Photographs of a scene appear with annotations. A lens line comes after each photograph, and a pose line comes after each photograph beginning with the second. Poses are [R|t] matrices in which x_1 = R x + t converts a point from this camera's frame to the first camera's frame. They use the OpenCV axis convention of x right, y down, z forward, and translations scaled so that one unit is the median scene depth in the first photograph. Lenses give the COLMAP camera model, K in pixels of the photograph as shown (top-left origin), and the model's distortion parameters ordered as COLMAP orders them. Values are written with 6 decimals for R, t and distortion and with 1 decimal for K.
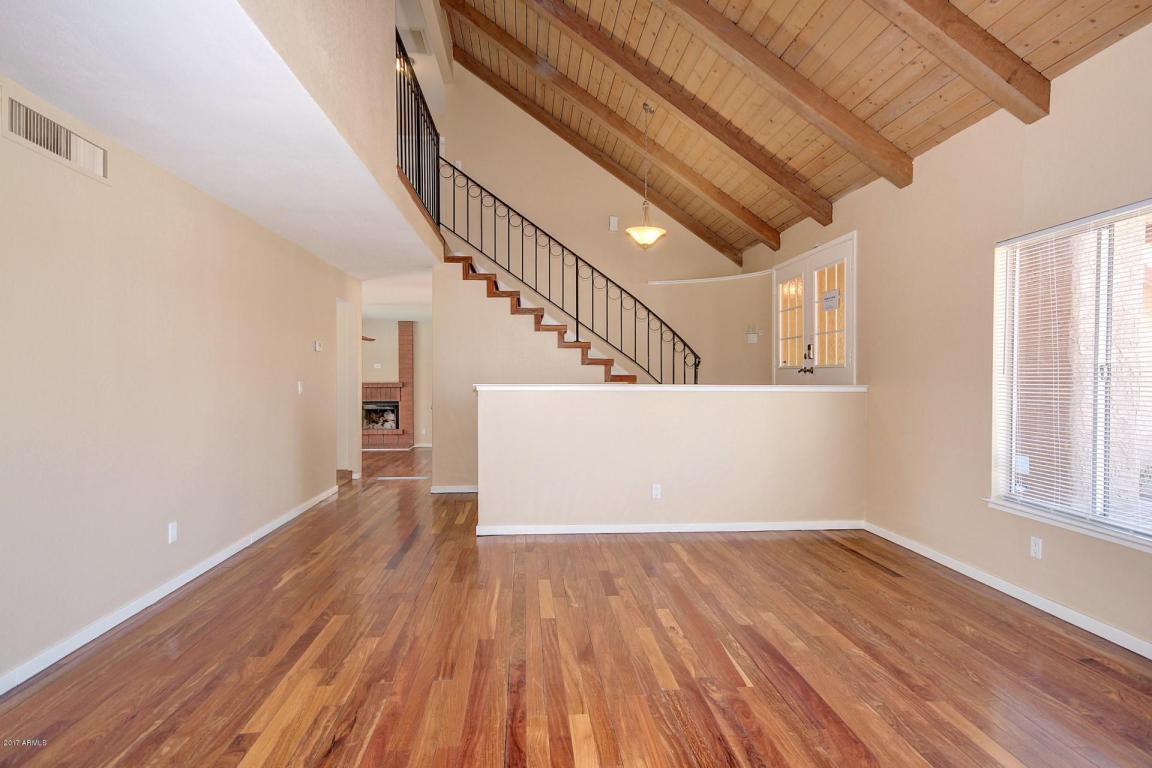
lens RADIAL K [[585.9, 0, 577.3], [0, 585.9, 387.4], [0, 0, 1]] dist [0.006393, 0.000999]
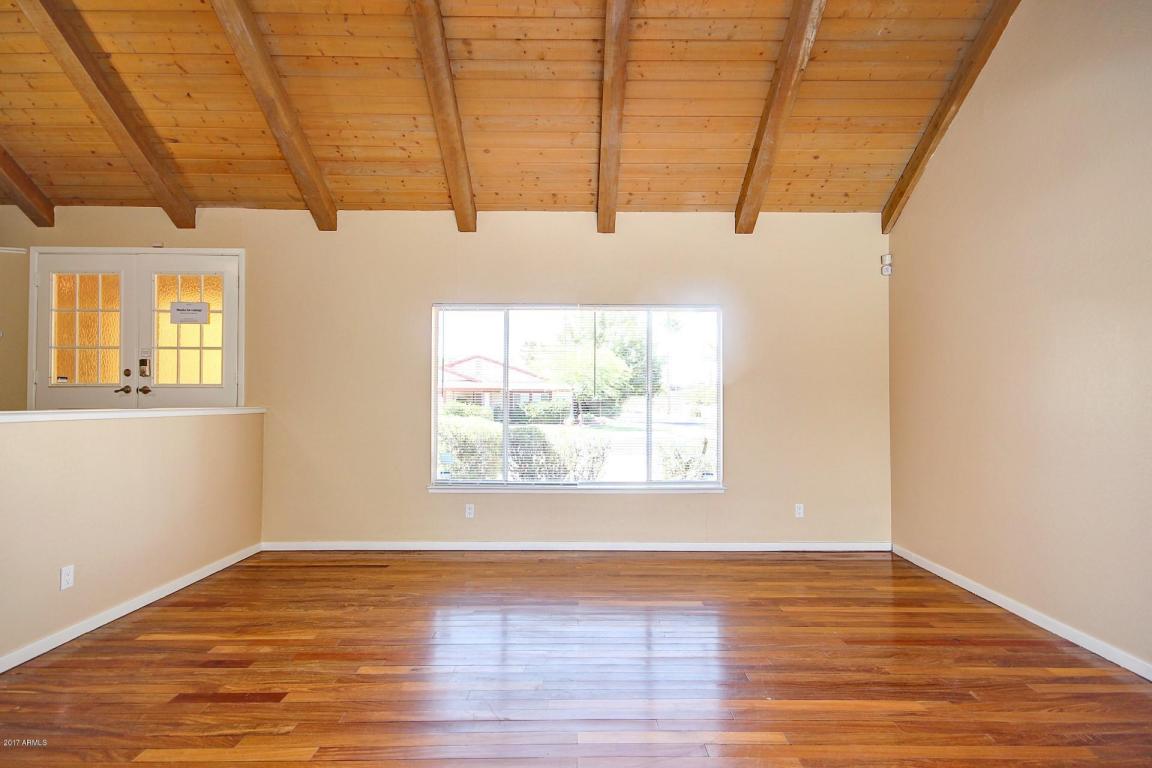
lens RADIAL K [[550.3, 0, 577.2], [0, 550.3, 386.6], [0, 0, 1]] dist [-0.003751, -0.000686]
pose [[0.092957, 0.024834, 0.995360, -0.491142], [0.017049, 0.999503, -0.026530, -0.004230], [-0.995524, 0.019436, 0.092487, 0.471695]]
